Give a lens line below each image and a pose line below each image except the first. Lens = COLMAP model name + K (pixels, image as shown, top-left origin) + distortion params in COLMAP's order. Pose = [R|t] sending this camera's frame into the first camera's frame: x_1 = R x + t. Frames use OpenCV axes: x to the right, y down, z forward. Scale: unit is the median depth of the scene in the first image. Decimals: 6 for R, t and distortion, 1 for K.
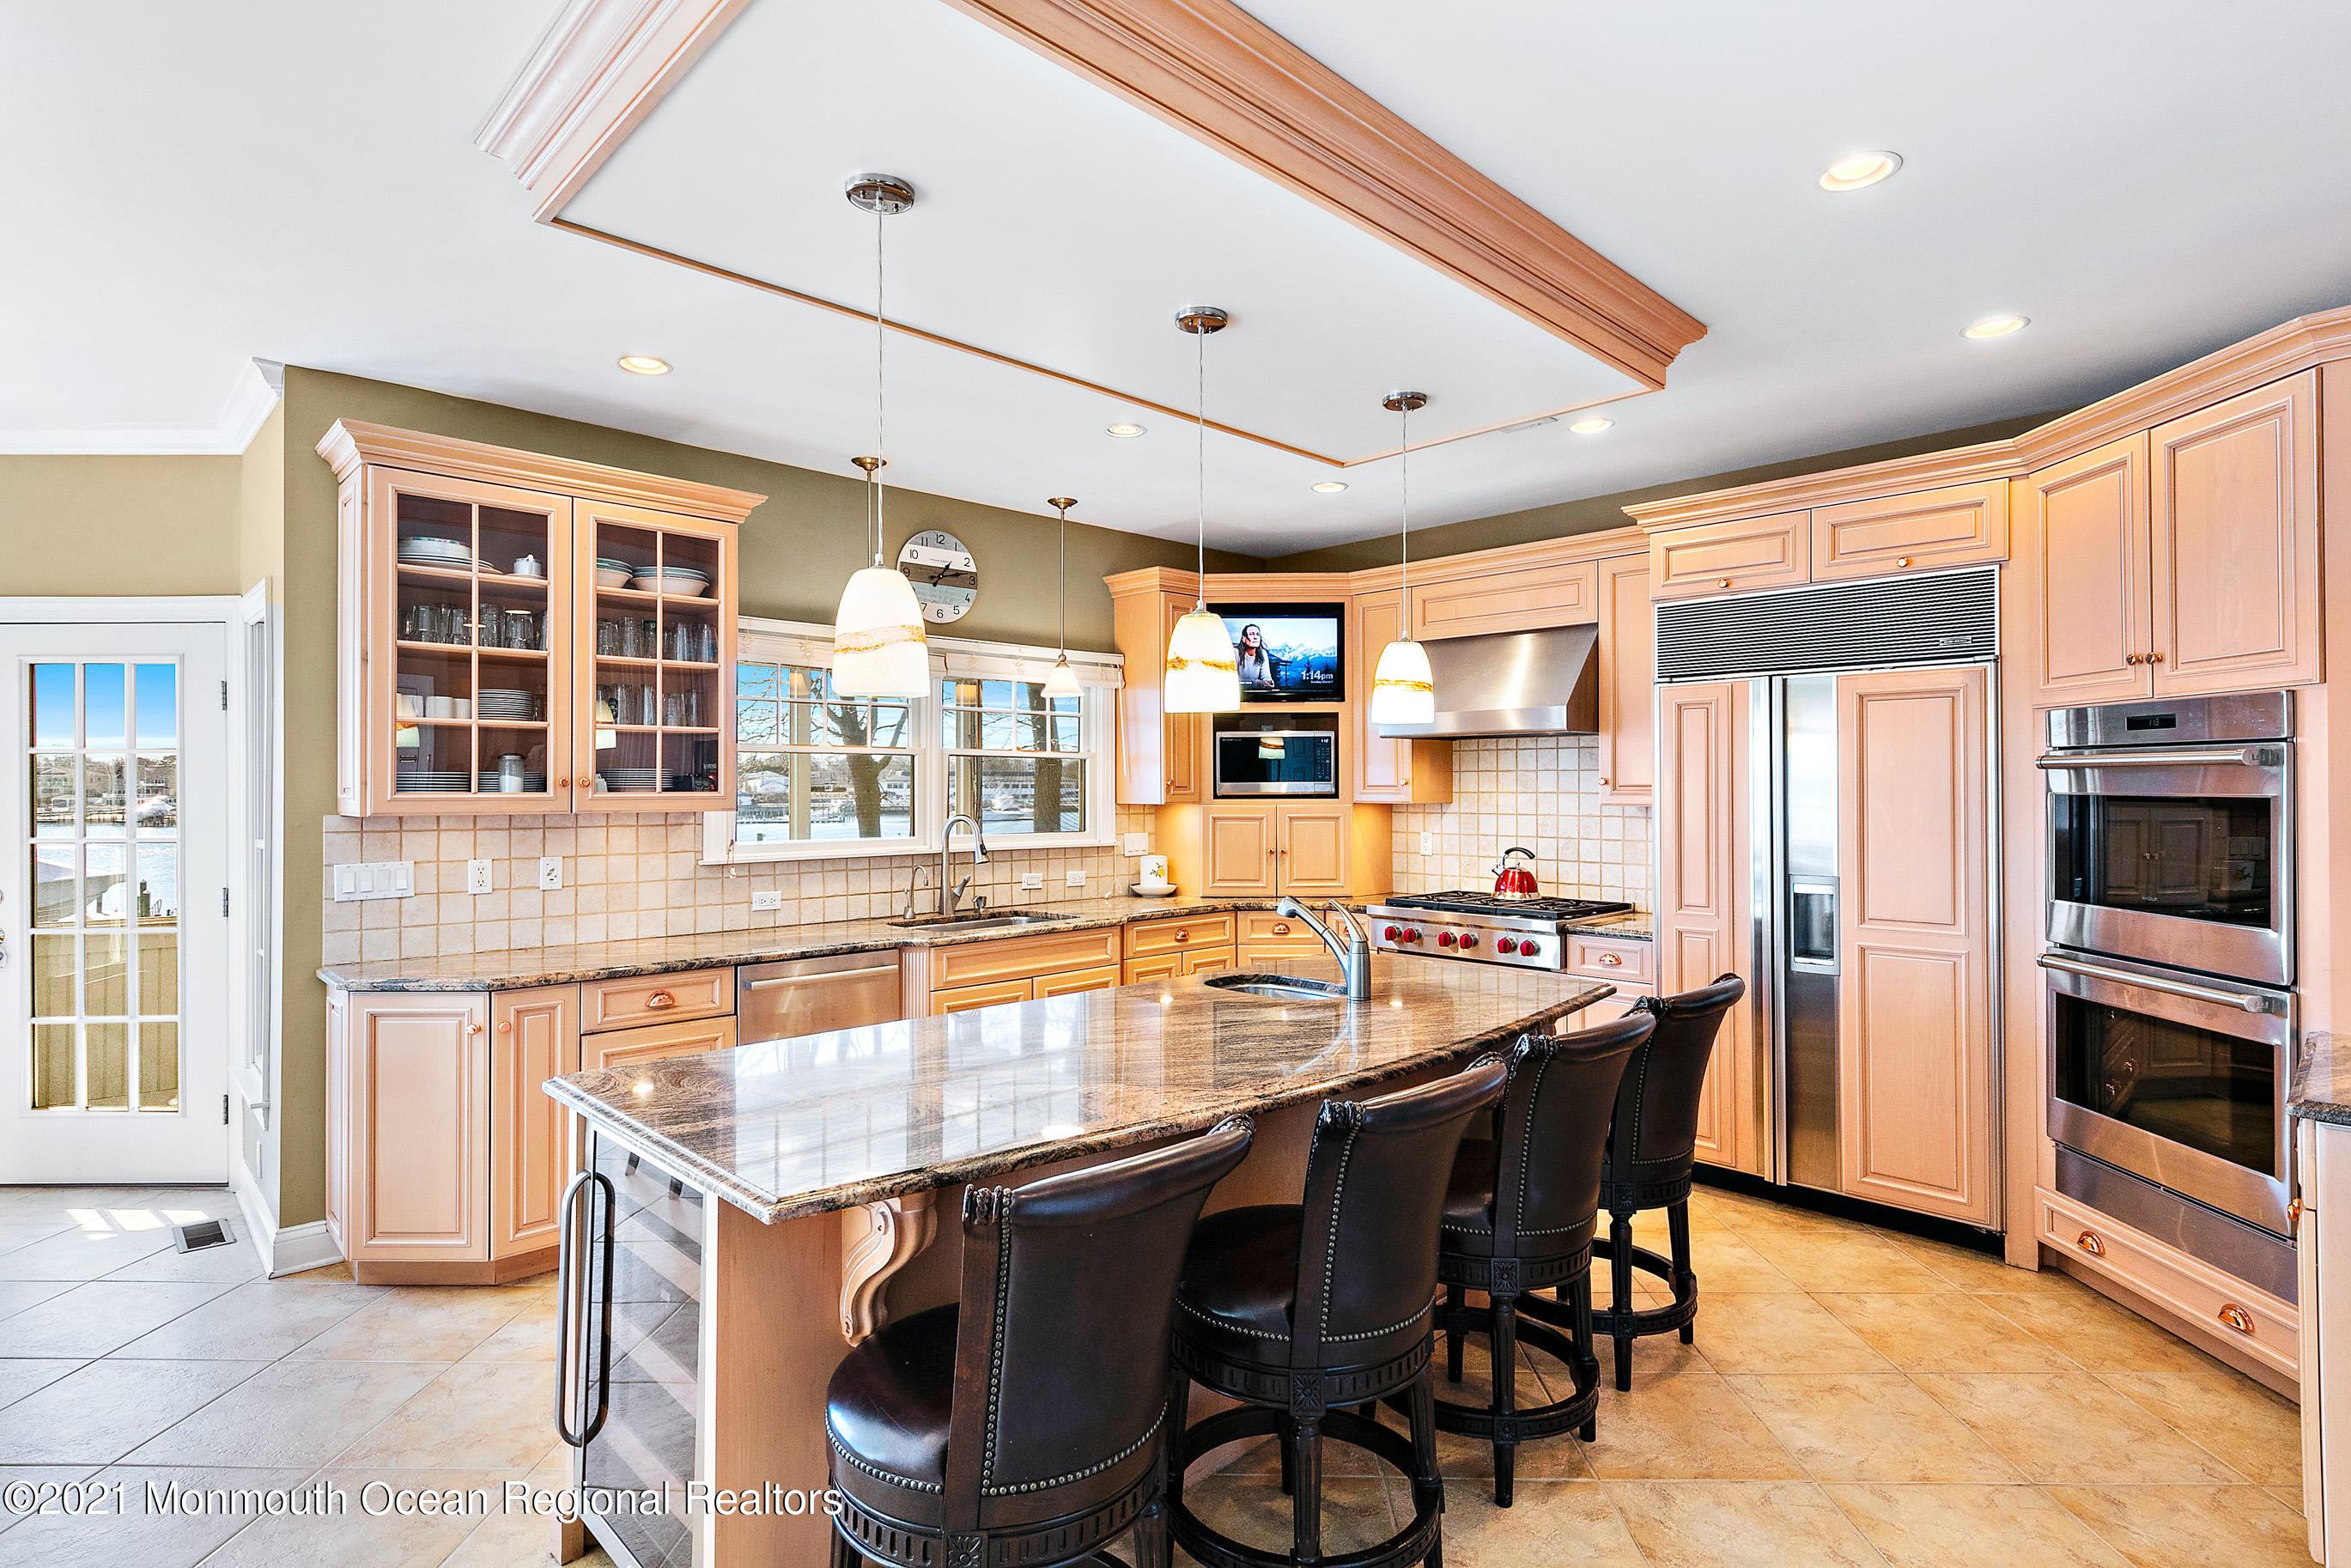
lens RADIAL K [[1180.9, 0, 1173.7], [0, 1180.9, 777.2], [0, 0, 1]] dist [0.020096, -0.008866]
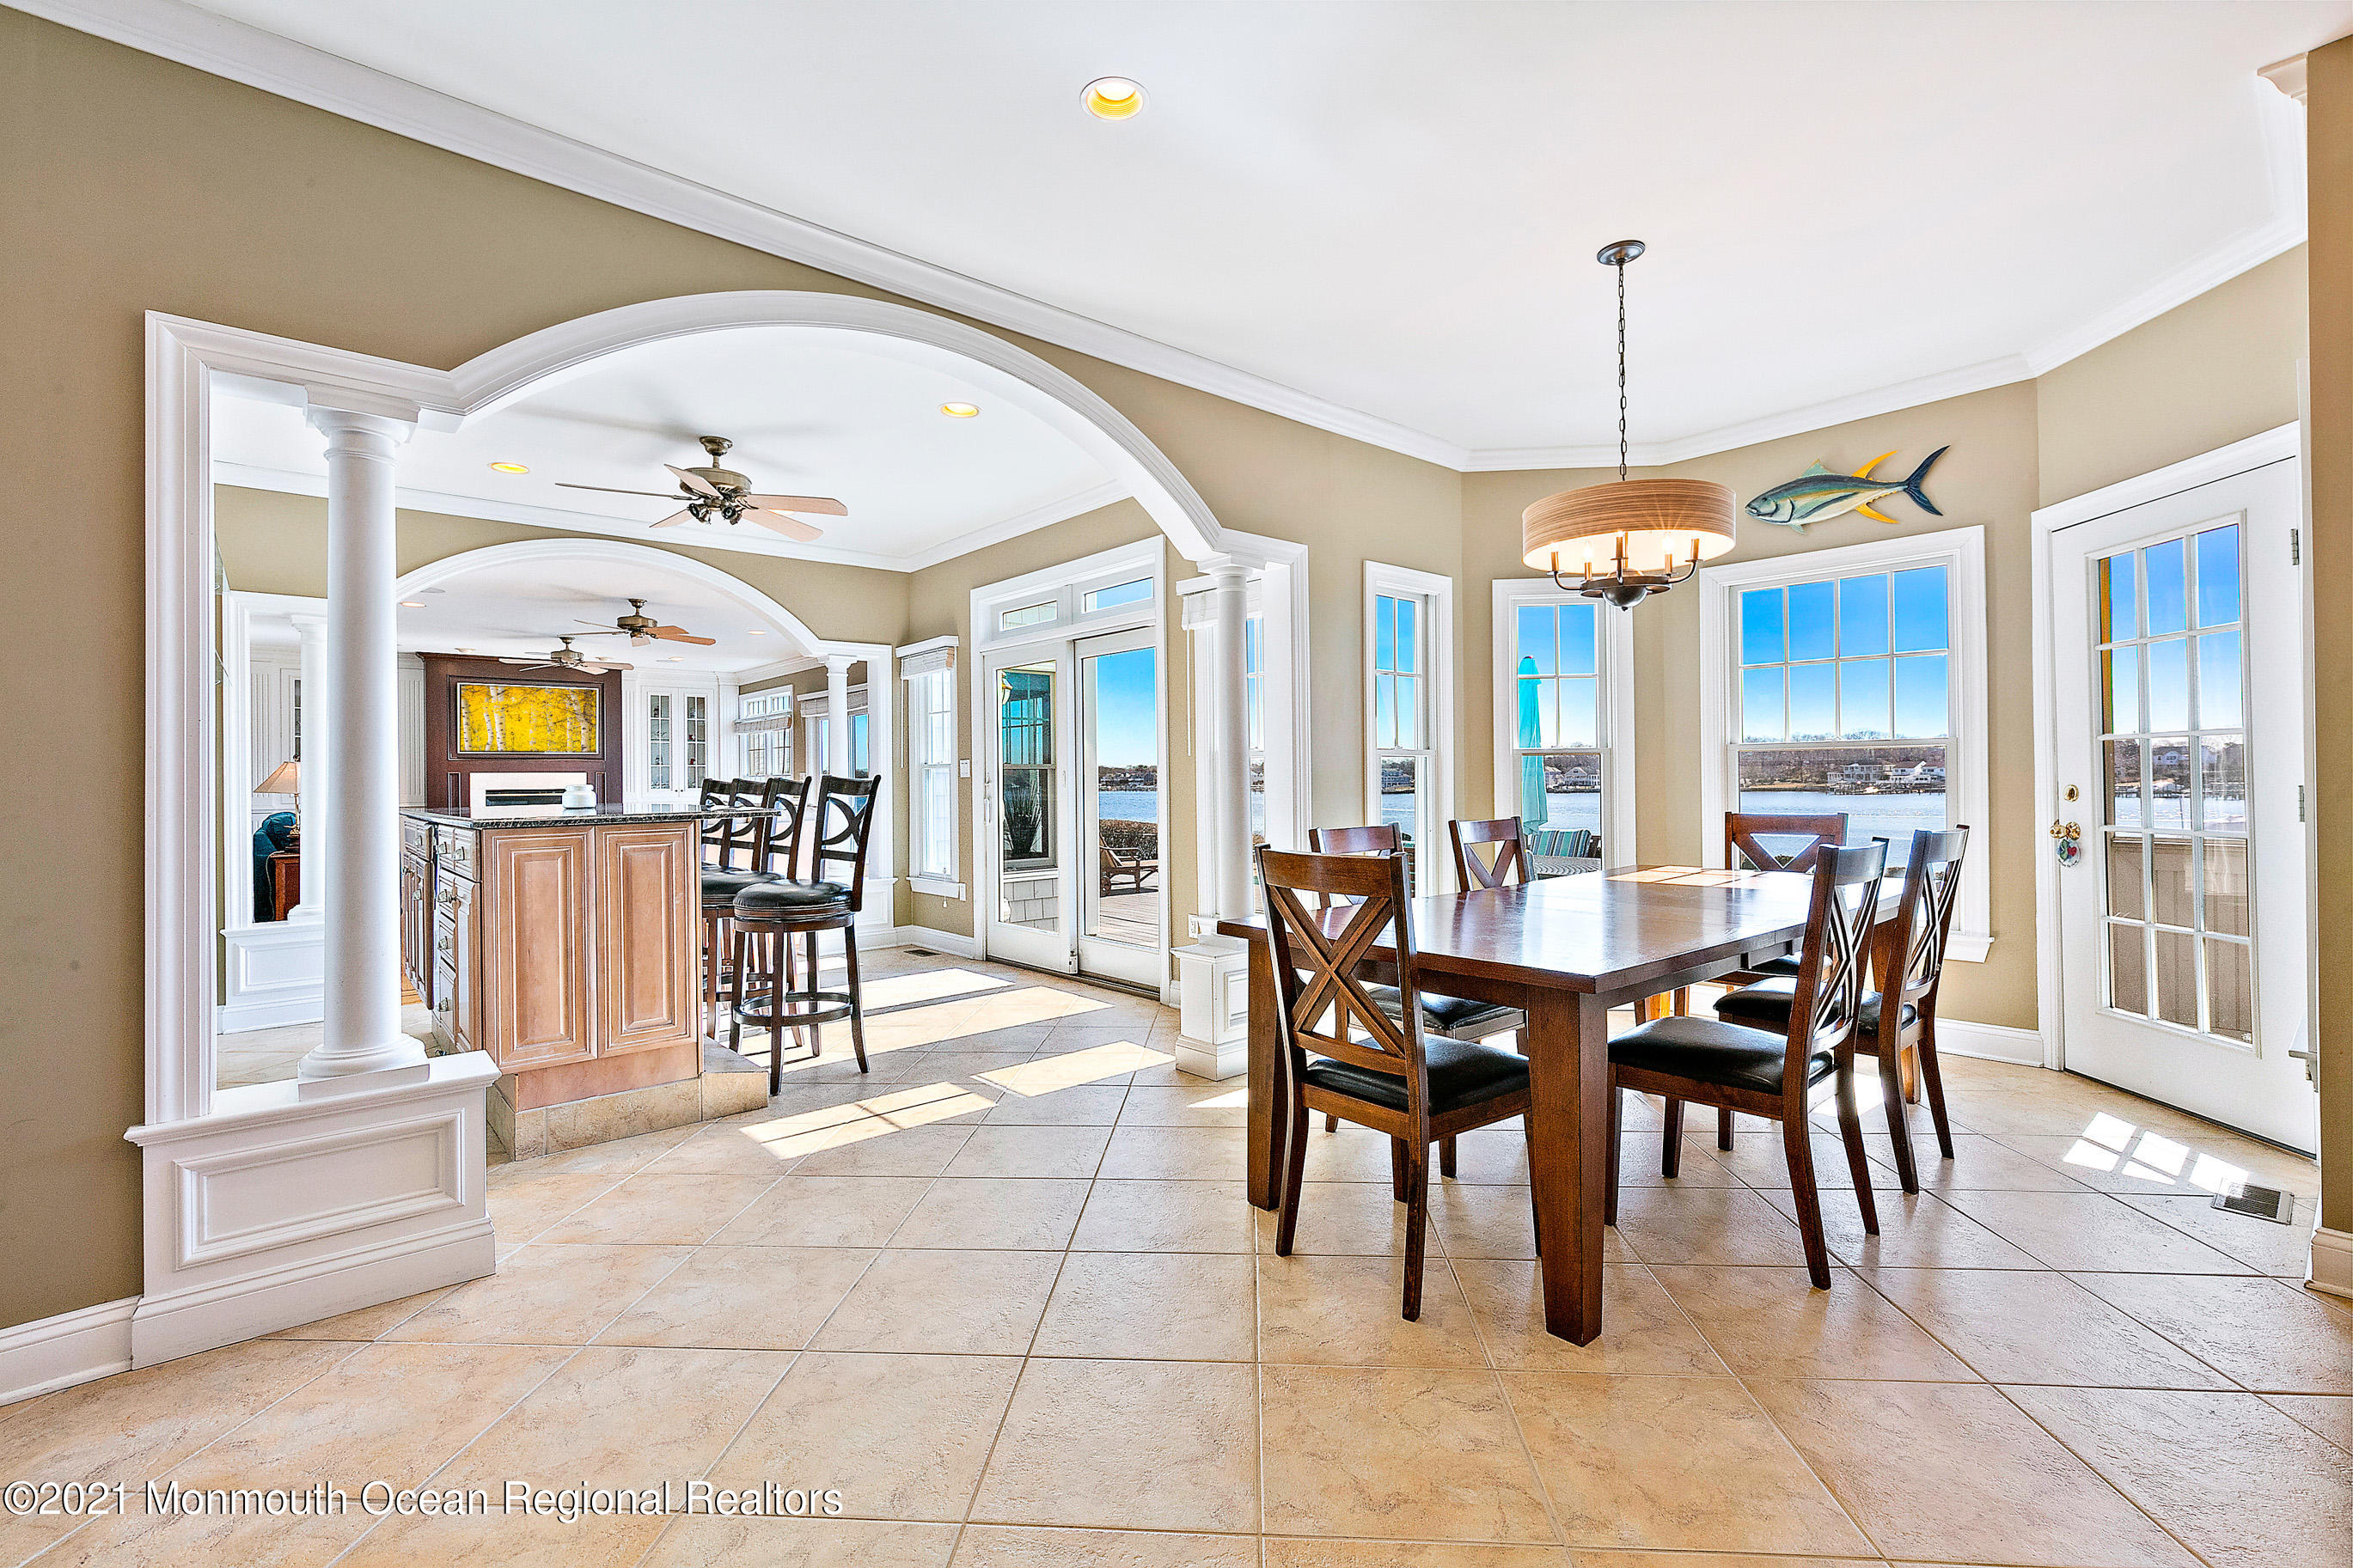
lens RADIAL K [[1032.0, 0, 1174.9], [0, 1032.0, 776.6], [0, 0, 1]] dist [0.003025, -0.000003]
pose [[-0.049137, -0.002033, -0.998790, -0.058928], [0.019177, 0.999812, -0.002979, 0.071801], [0.998608, -0.019301, -0.049089, 0.266847]]
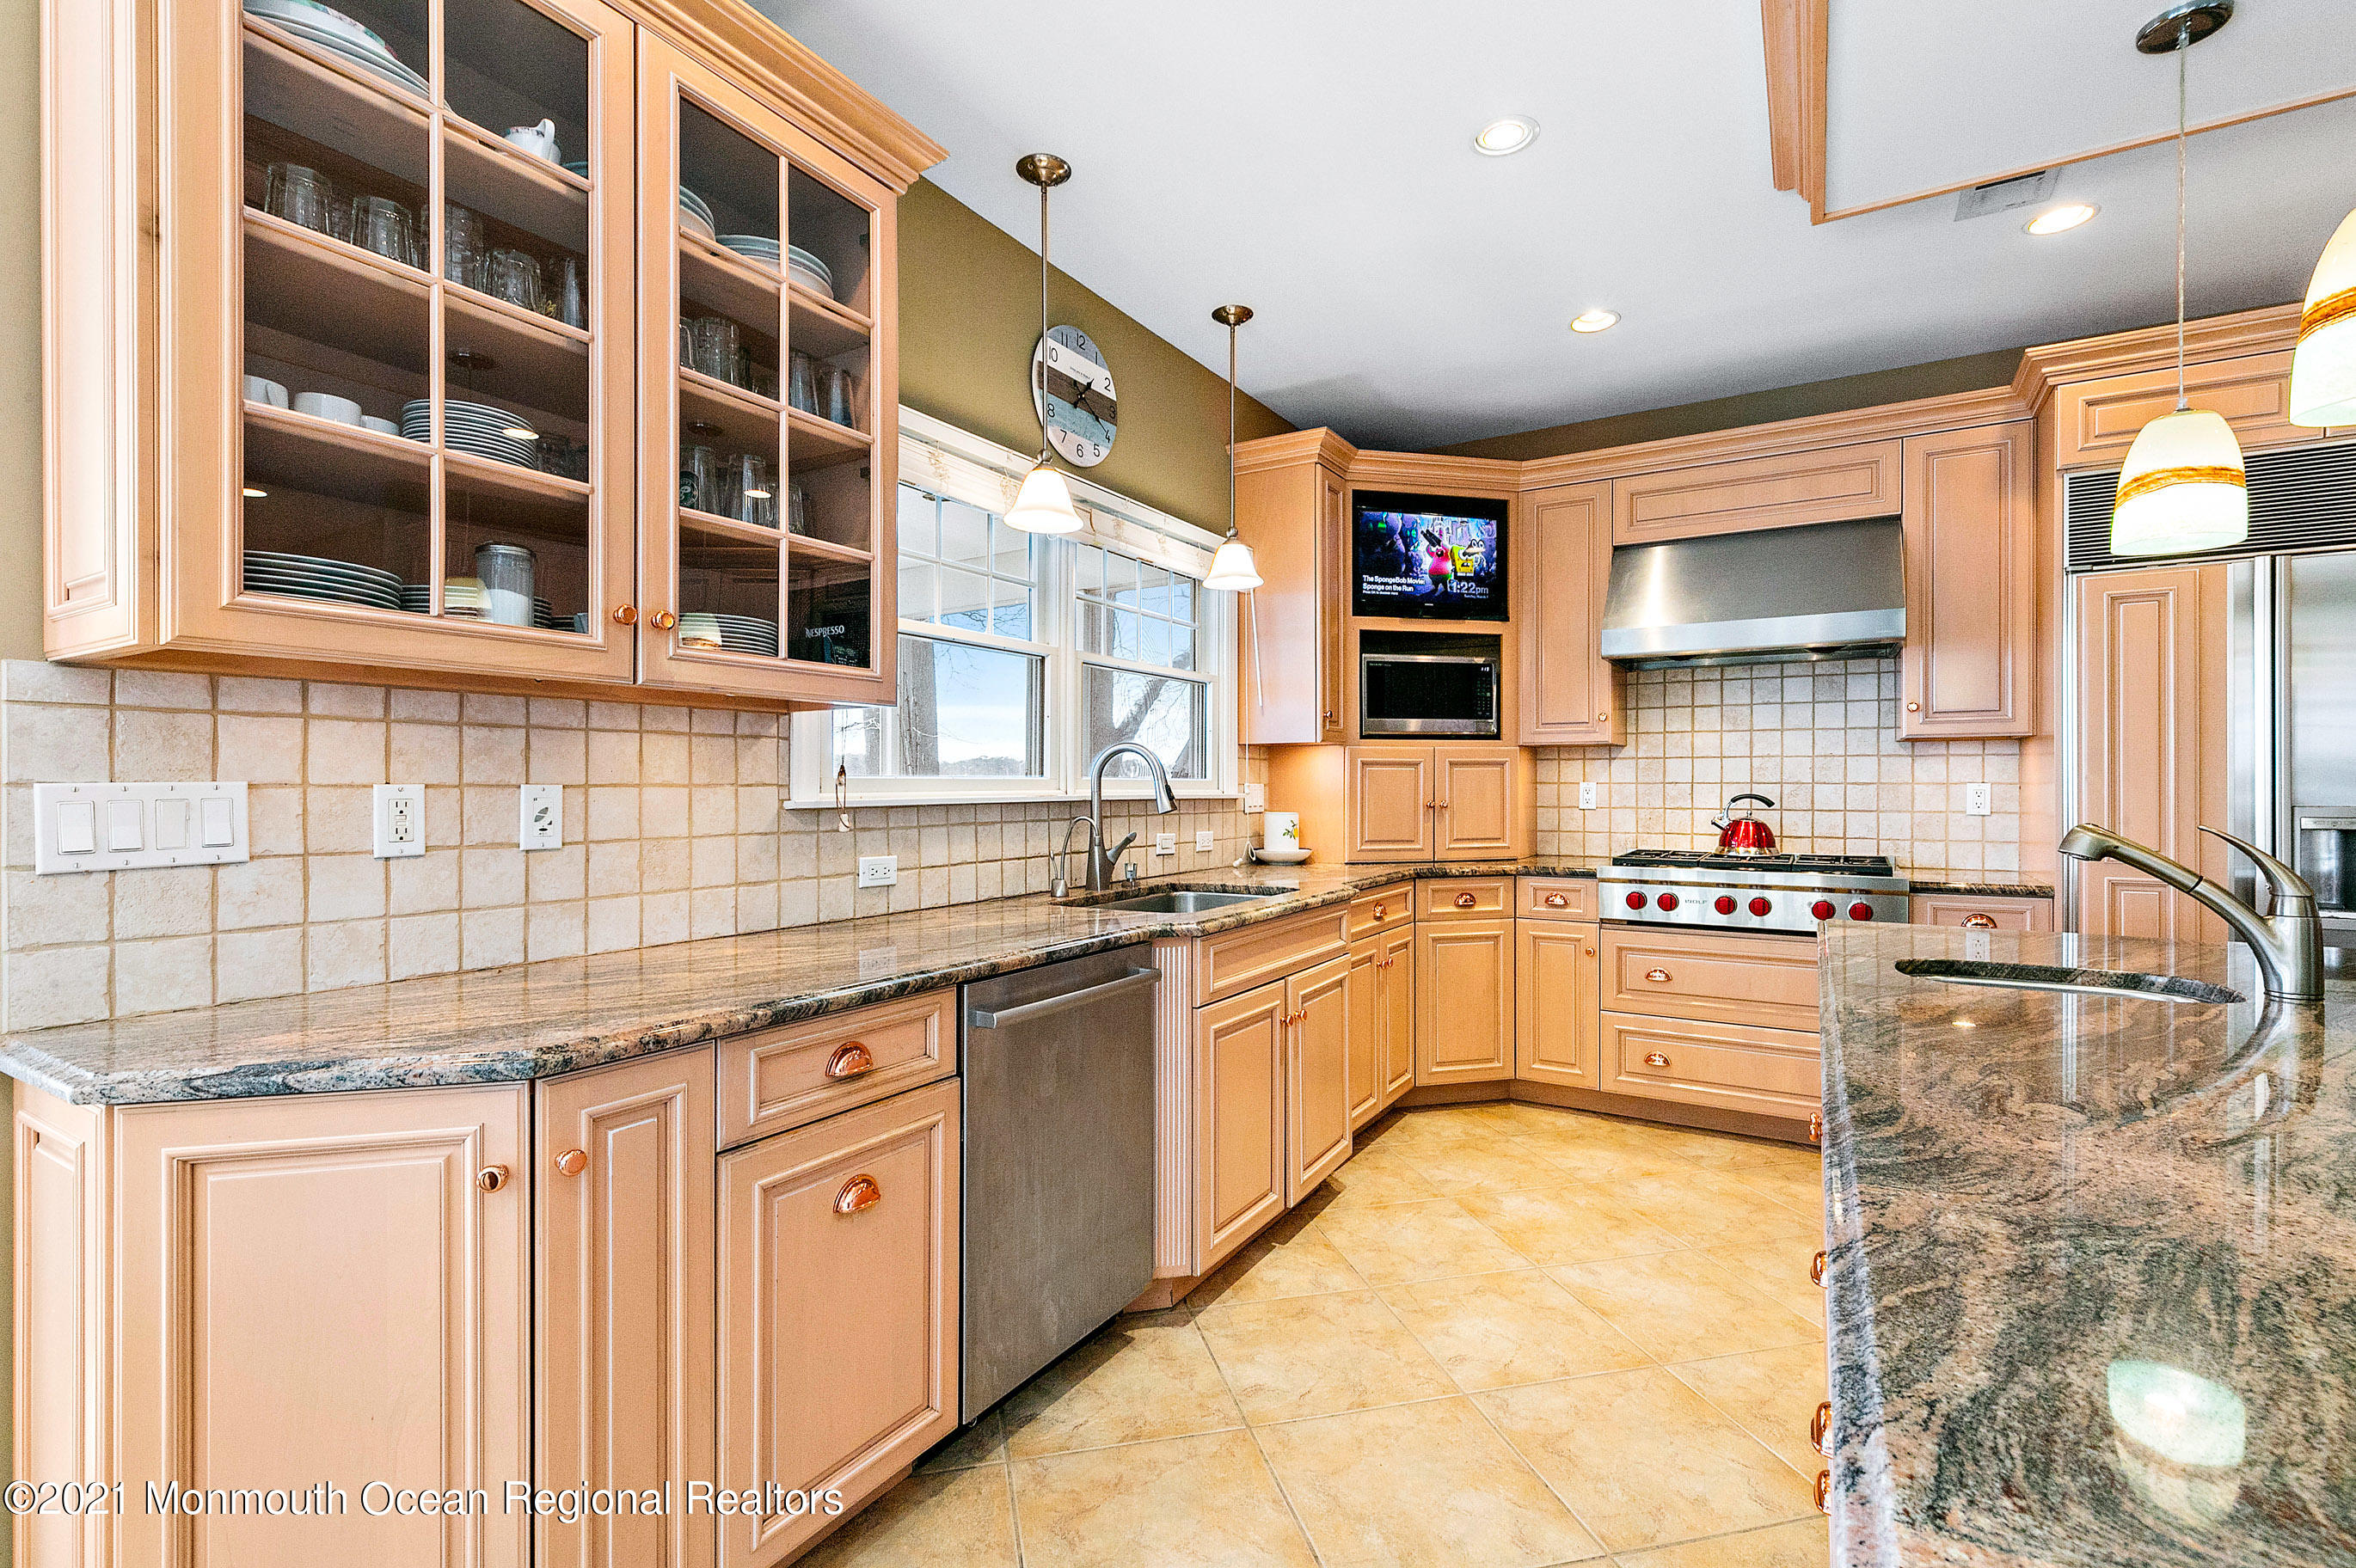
lens RADIAL K [[1033.3, 0, 1159.6], [0, 1033.3, 795.8], [0, 0, 1]] dist [0.003025, -0.000003]
pose [[0.970988, -0.002025, 0.239120, -0.345536], [-0.002210, 0.999845, 0.017440, 0.058782], [-0.239118, -0.017462, 0.970833, 0.470656]]
